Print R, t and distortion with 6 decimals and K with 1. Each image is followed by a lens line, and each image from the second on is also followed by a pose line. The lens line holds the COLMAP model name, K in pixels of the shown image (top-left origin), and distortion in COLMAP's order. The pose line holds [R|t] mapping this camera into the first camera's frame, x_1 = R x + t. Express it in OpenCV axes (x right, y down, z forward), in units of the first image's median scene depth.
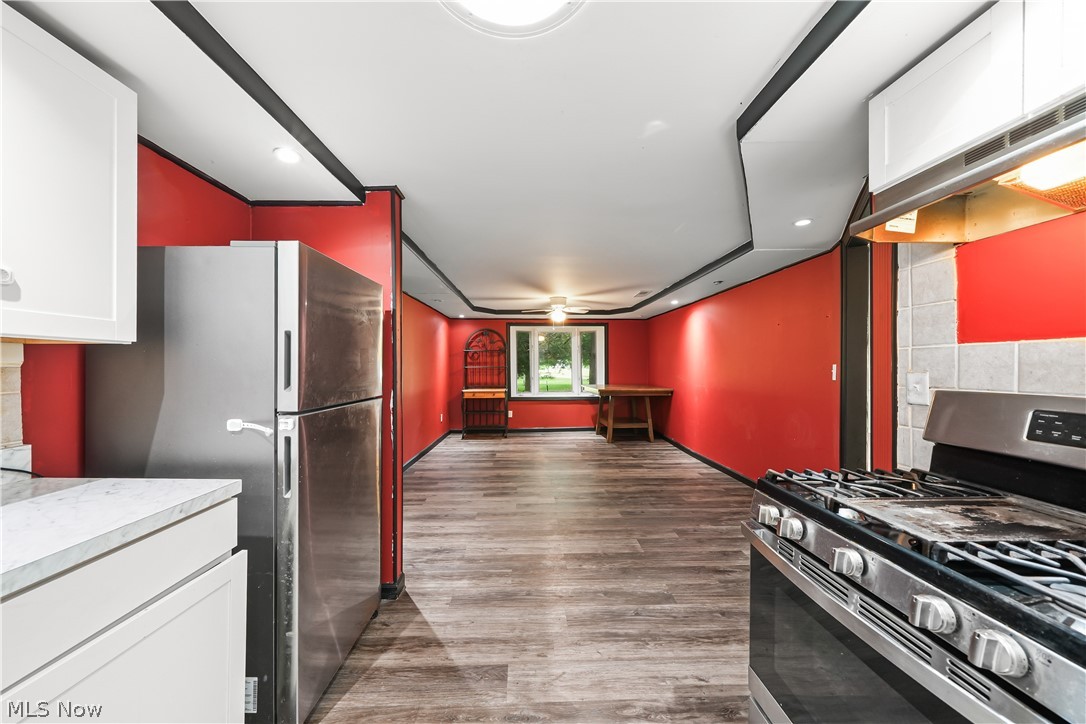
lens RADIAL K [[369.6, 0, 539.3], [0, 369.6, 362.5], [0, 0, 1]] dist [0.000278, 0.000090]
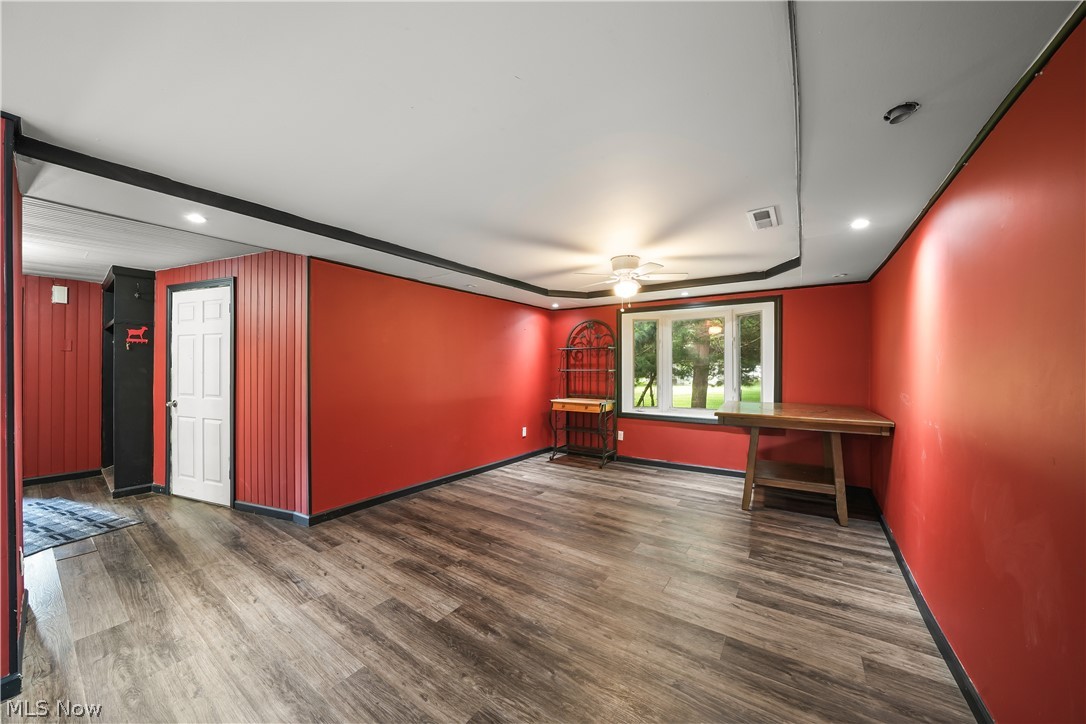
lens RADIAL K [[381.8, 0, 544.9], [0, 381.8, 360.5], [0, 0, 1]] dist [-0.019674, 0.000398]
pose [[0.802666, -0.006092, -0.596398, 0.259006], [0.000502, 0.999954, -0.009538, -0.000148], [0.596429, 0.007356, 0.802632, 0.328017]]
